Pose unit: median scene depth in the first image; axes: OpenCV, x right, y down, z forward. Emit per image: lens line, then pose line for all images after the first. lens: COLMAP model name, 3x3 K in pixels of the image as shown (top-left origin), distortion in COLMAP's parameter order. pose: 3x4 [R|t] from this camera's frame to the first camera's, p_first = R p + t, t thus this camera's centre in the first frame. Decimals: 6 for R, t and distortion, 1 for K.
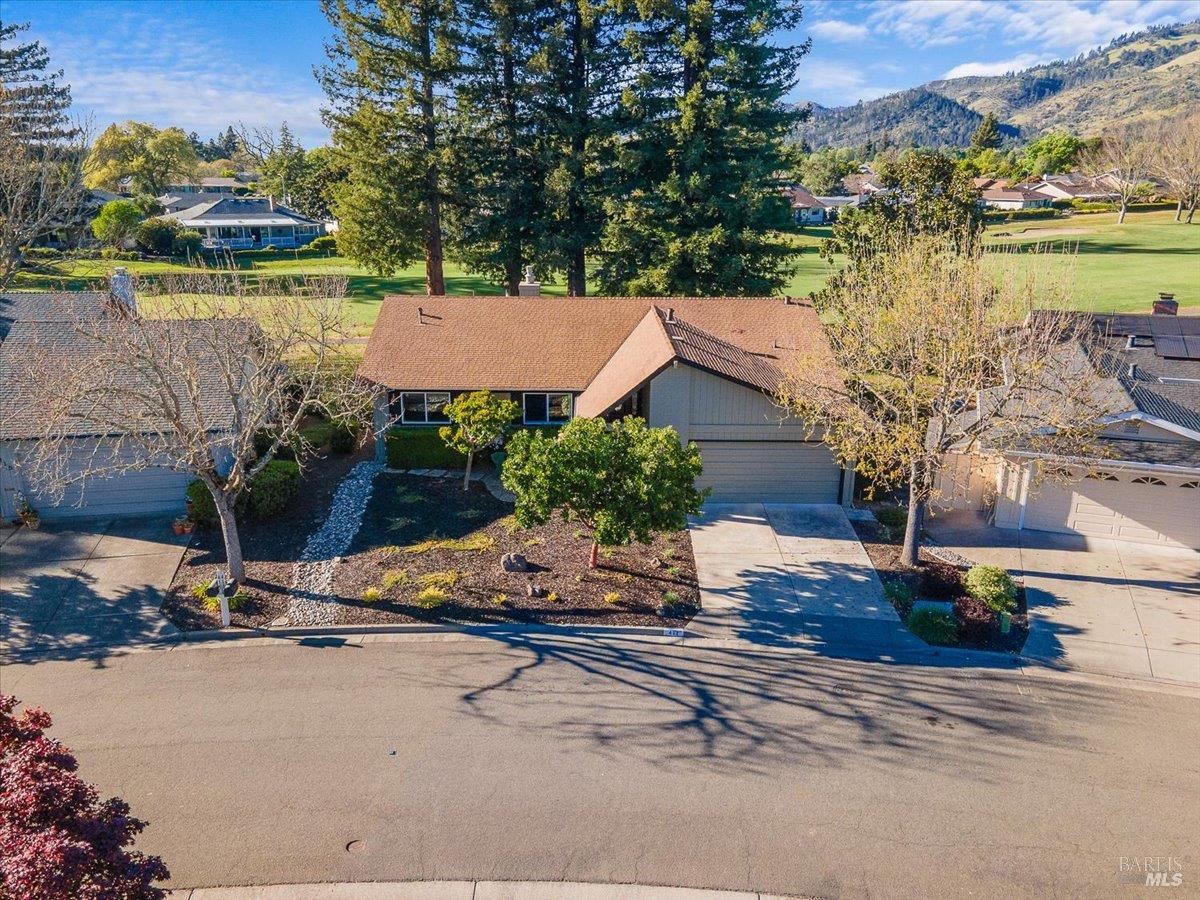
lens RADIAL K [[908.3, 0, 593.3], [0, 908.3, 478.7], [0, 0, 1]] dist [0.067119, -0.033675]
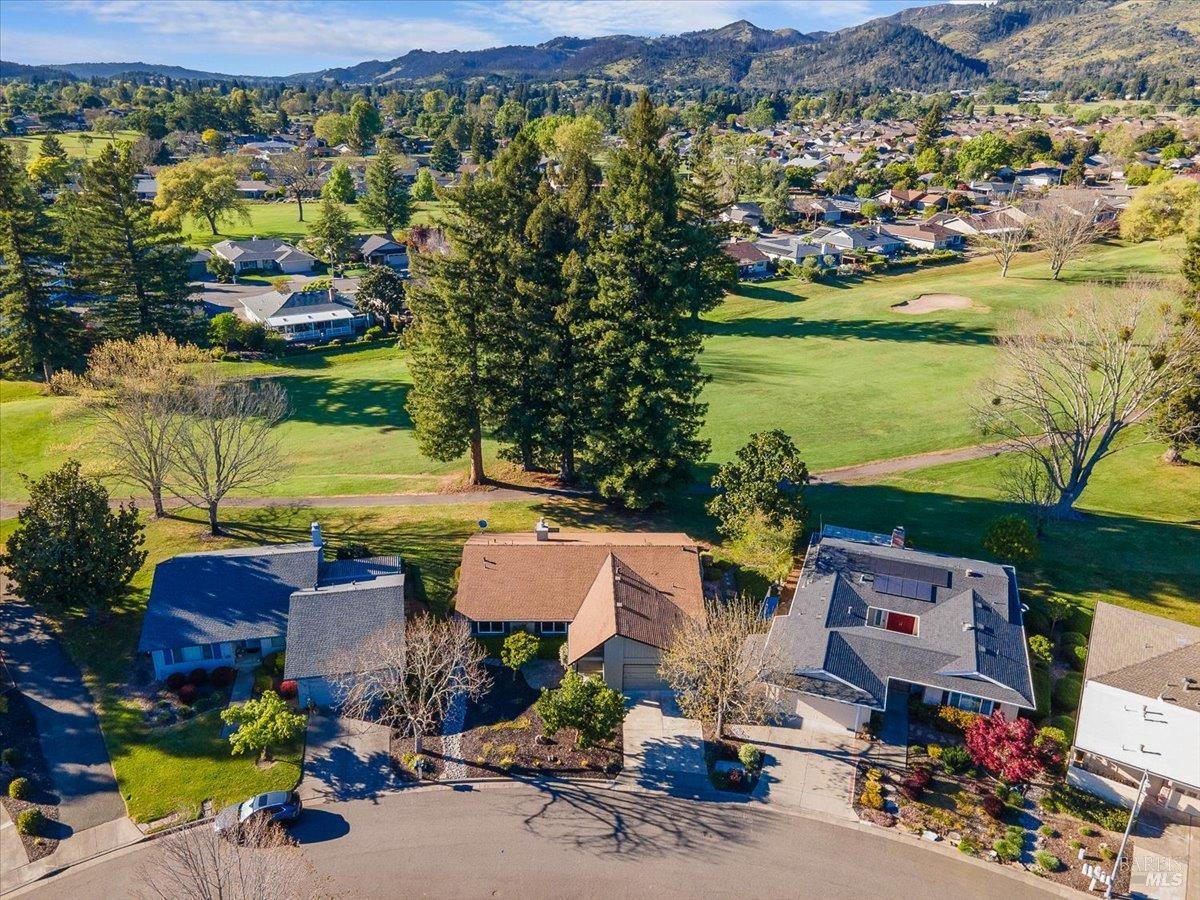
lens RADIAL K [[856.6, 0, 596.1], [0, 856.6, 452.9], [0, 0, 1]] dist [0.068988, -0.046492]
pose [[0.999791, 0.005064, 0.019822, 0.002420], [-0.006489, 0.997350, 0.072464, -0.792739], [-0.019402, -0.072578, 0.997174, -1.102917]]
